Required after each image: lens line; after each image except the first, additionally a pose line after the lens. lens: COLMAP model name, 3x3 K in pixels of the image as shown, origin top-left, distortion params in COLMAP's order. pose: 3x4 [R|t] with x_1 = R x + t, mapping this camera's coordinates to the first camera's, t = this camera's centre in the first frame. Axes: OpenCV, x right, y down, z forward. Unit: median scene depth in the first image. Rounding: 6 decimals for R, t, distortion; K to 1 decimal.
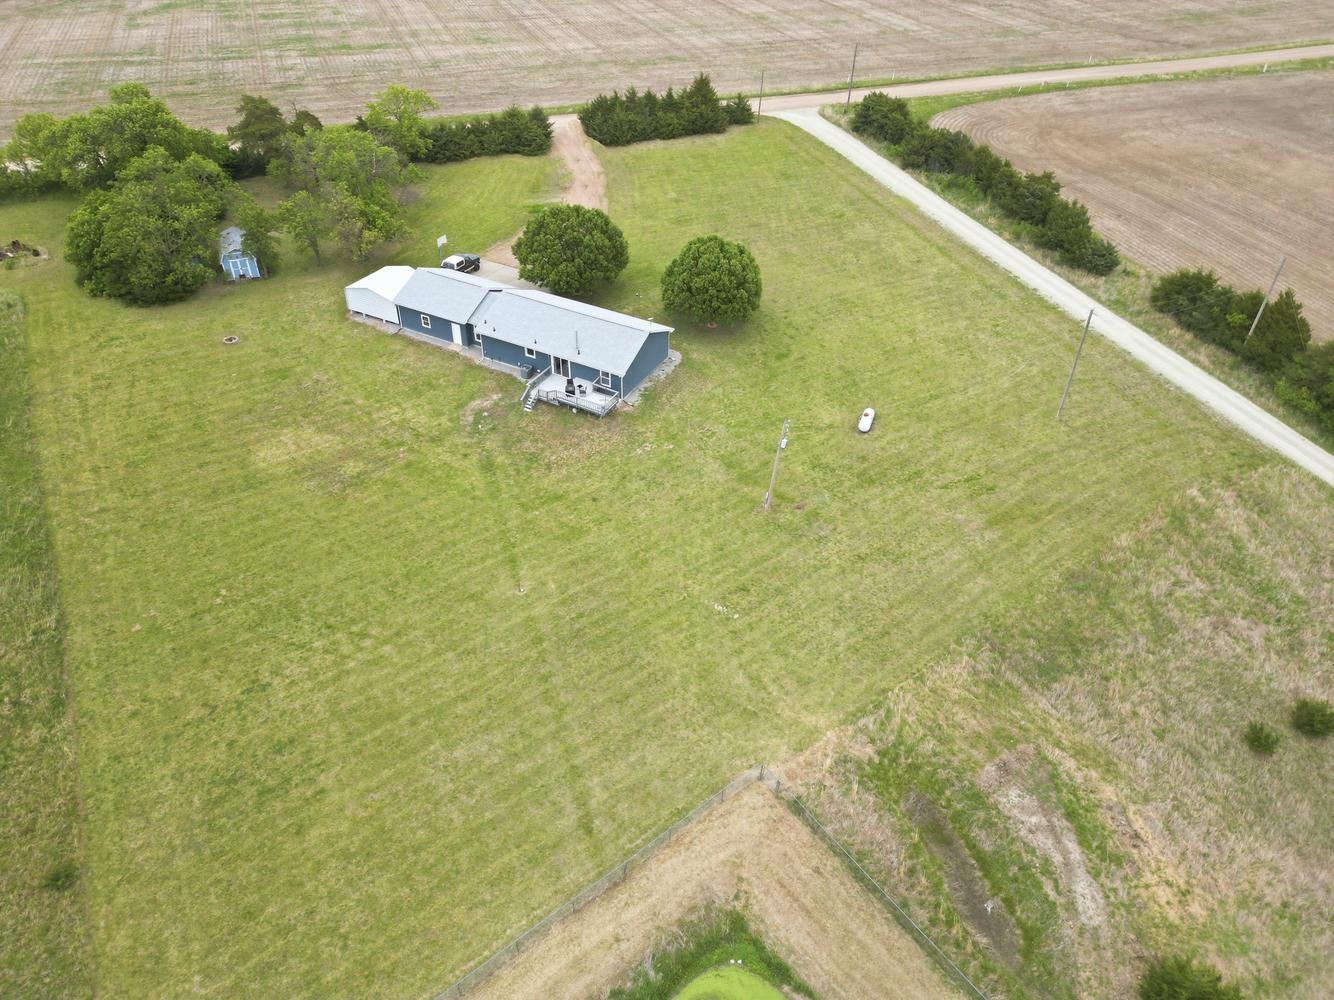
lens RADIAL K [[930.7, 0, 669.2], [0, 930.7, 499.7], [0, 0, 1]] dist [0.091843, -0.075283]
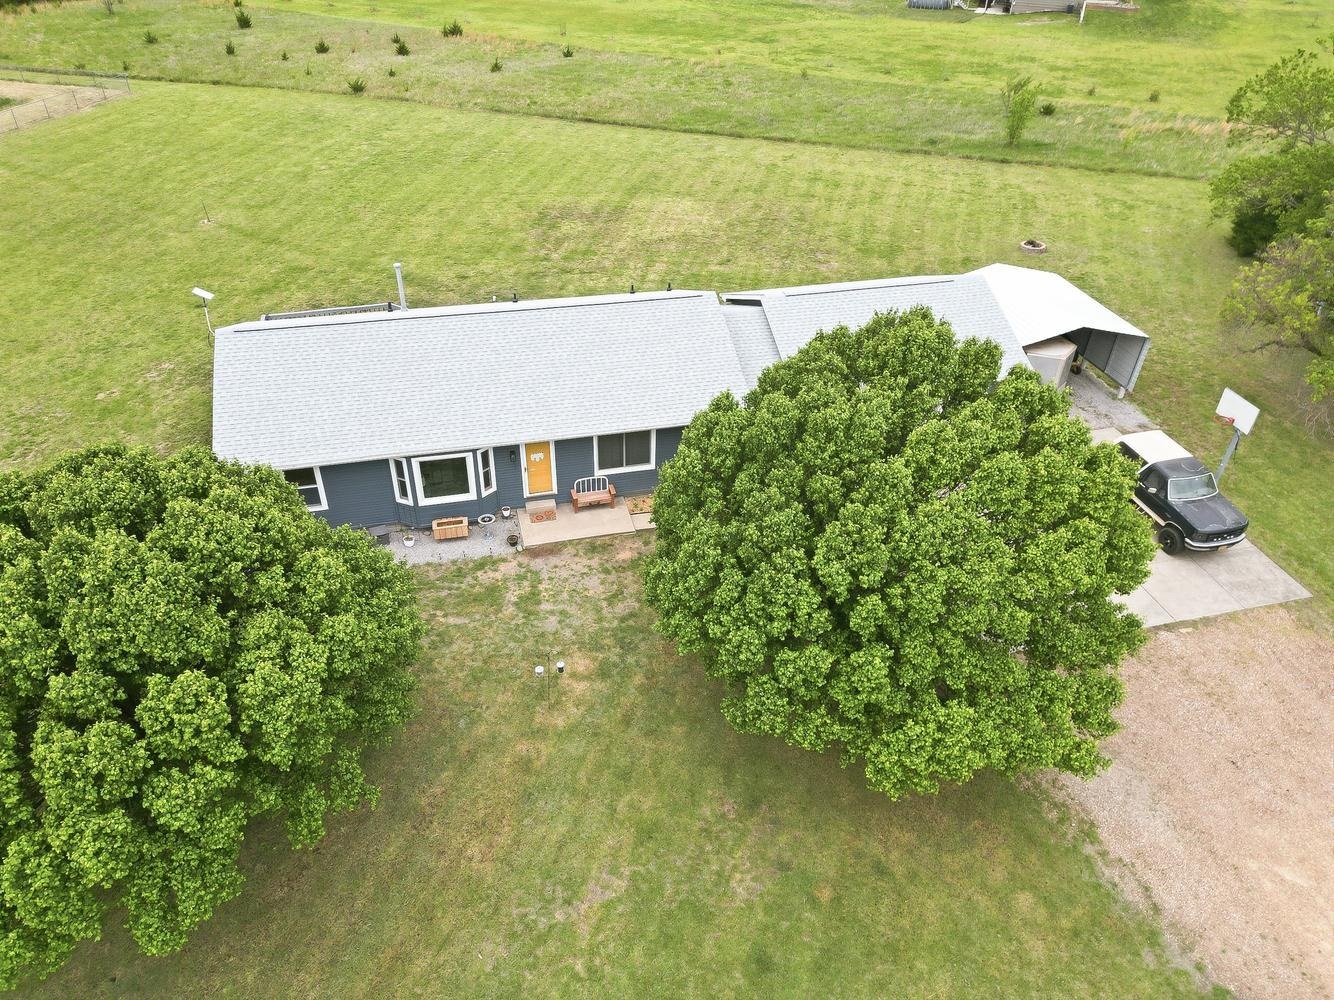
lens RADIAL K [[930.7, 0, 669.2], [0, 930.7, 499.7], [0, 0, 1]] dist [0.091843, -0.075283]
pose [[-0.741772, 0.360758, -0.565357, 0.076980], [-0.448148, 0.360521, 0.818039, -0.540944], [0.498937, 0.860162, -0.105751, 1.227374]]
